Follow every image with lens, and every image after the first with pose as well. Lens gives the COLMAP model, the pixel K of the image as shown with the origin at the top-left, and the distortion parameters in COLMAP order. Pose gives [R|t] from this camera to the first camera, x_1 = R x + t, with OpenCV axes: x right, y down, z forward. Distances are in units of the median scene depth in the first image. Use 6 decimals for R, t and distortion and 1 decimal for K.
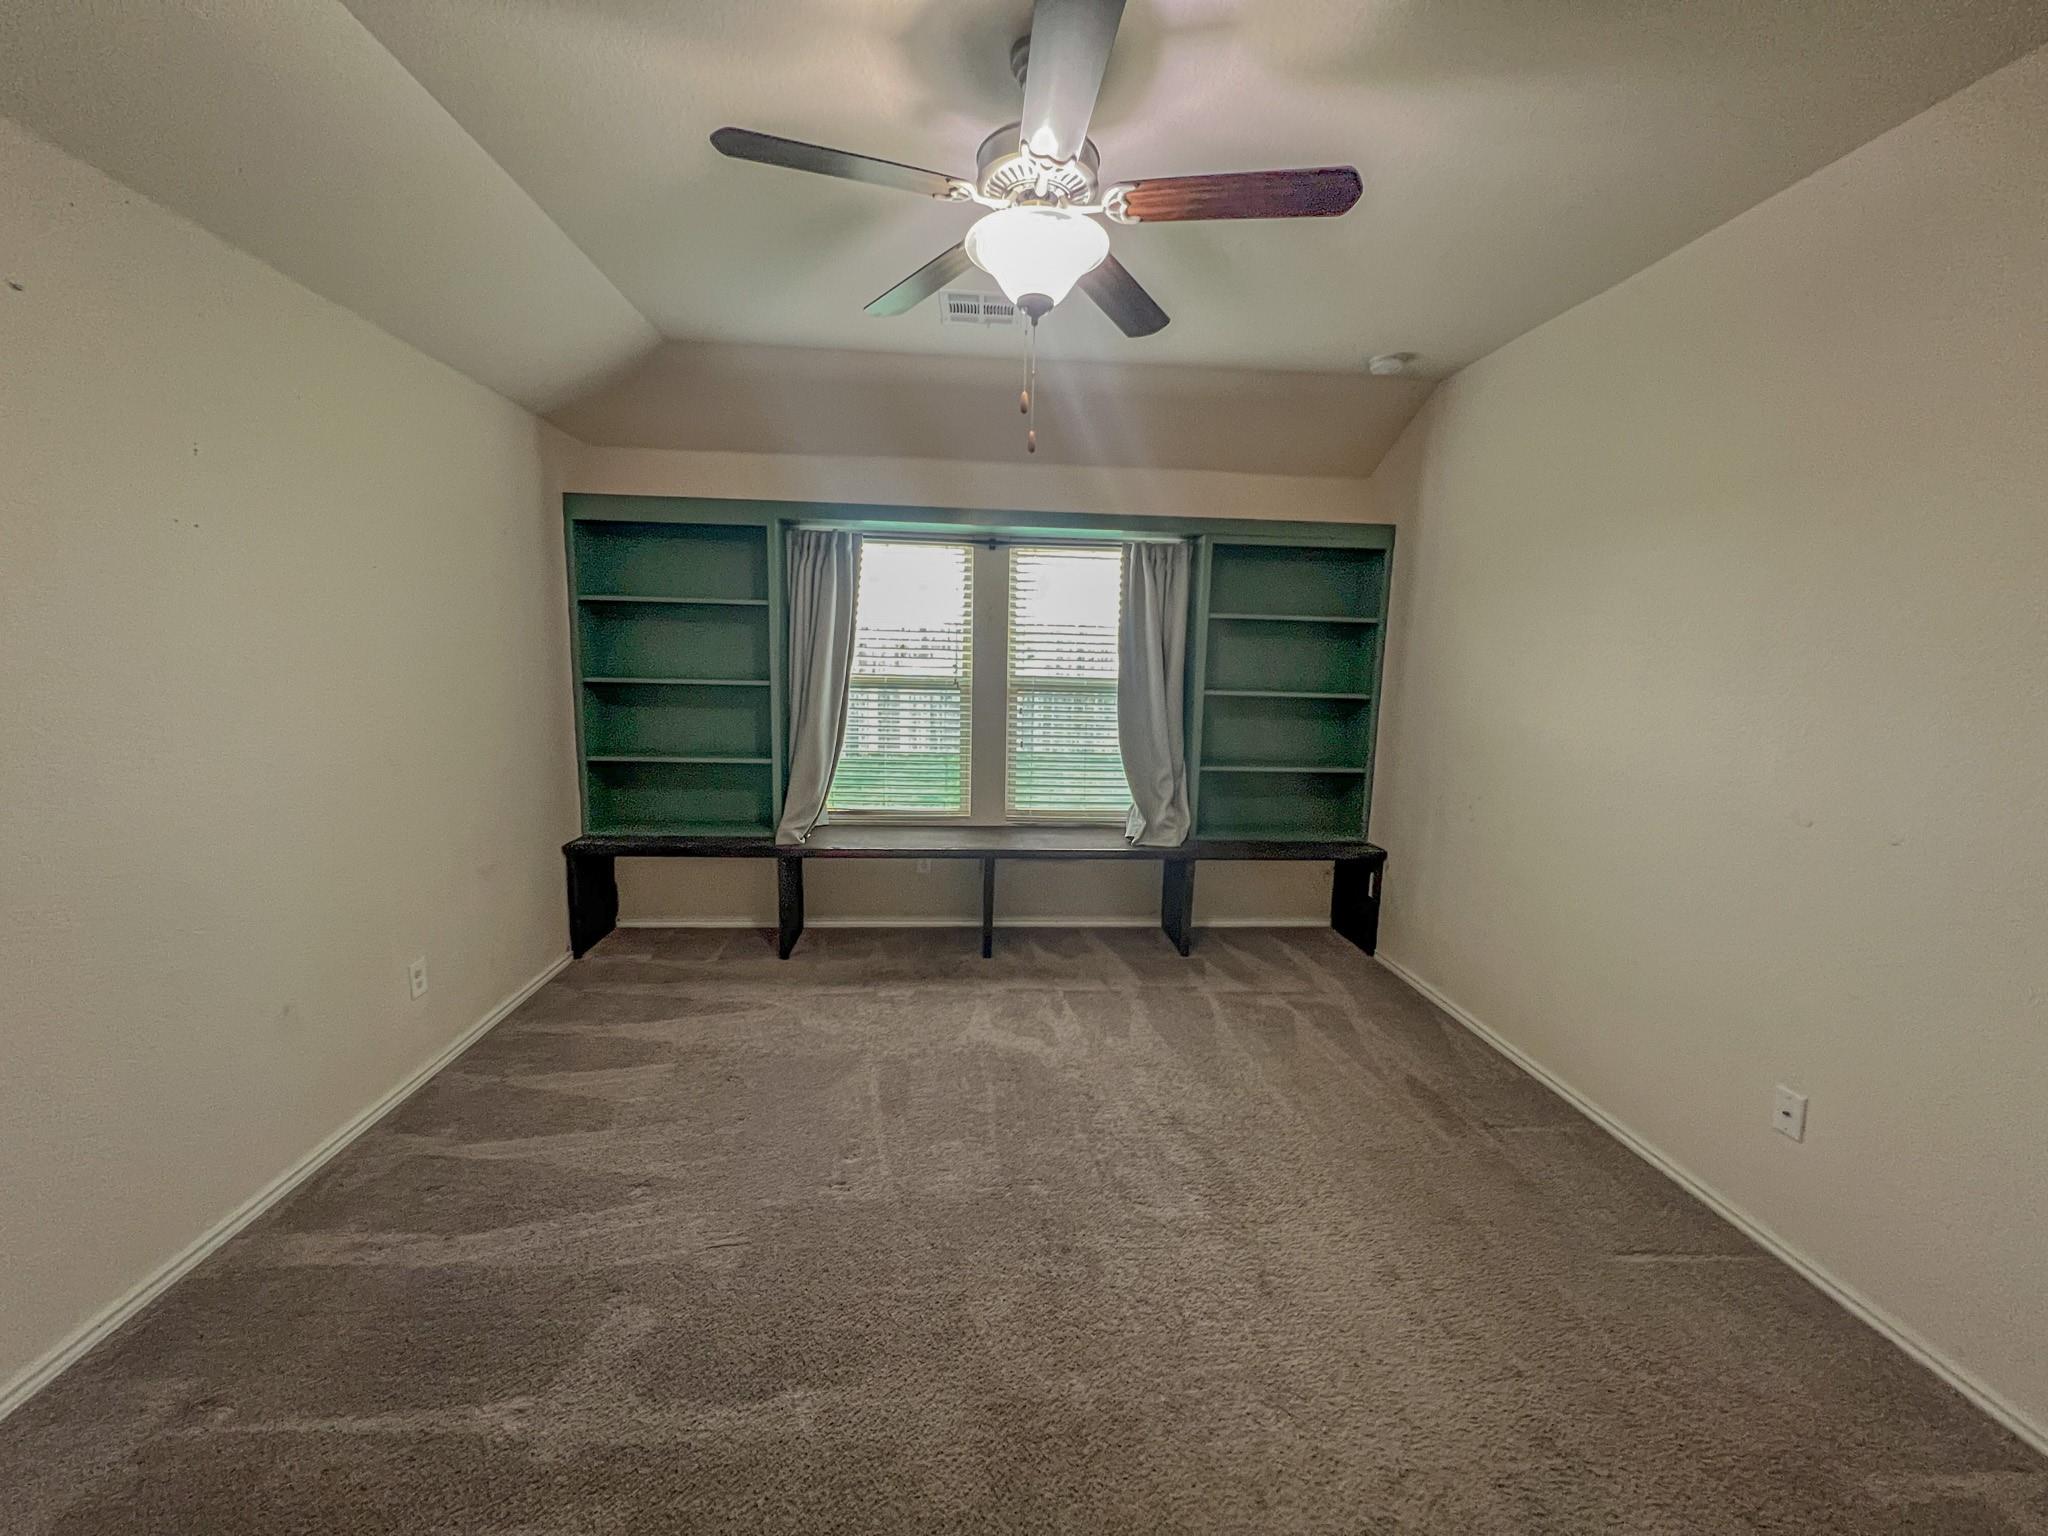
lens RADIAL K [[820.0, 0, 978.7], [0, 820.0, 763.6], [0, 0, 1]] dist [-0.001261, -0.000279]
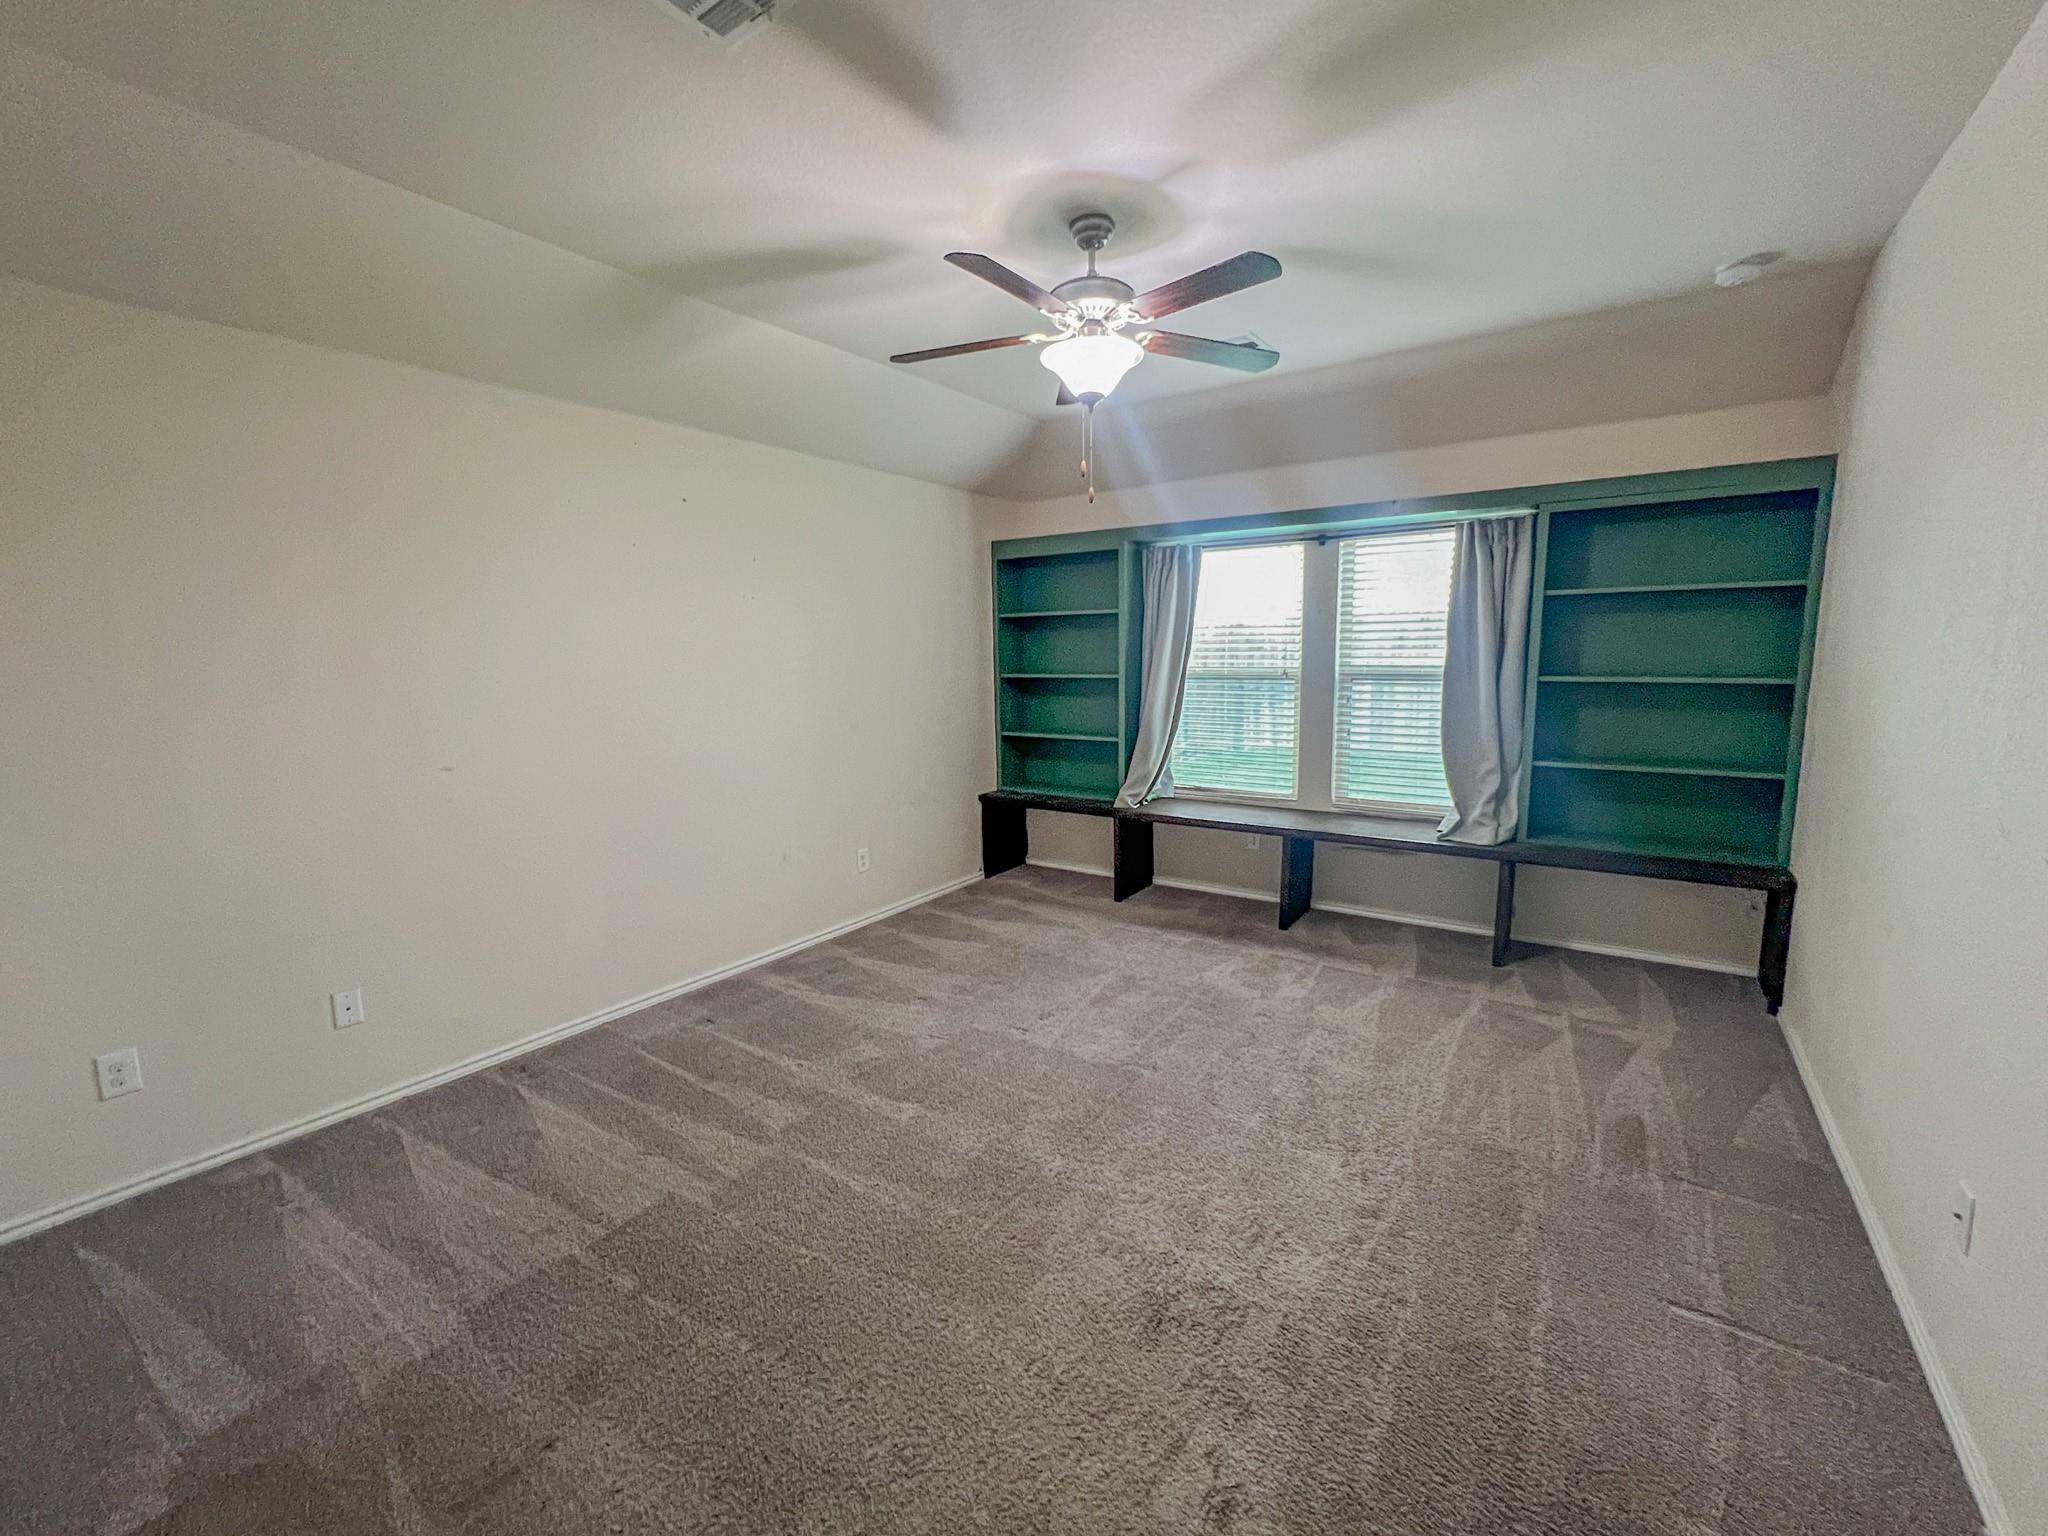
lens RADIAL K [[820.0, 0, 978.7], [0, 820.0, 763.6], [0, 0, 1]] dist [-0.001261, -0.000279]
pose [[0.773437, 0.051491, -0.631778, 0.367903], [-0.049934, 0.998547, 0.020253, 0.018385], [0.631903, 0.015883, 0.774884, -0.083789]]
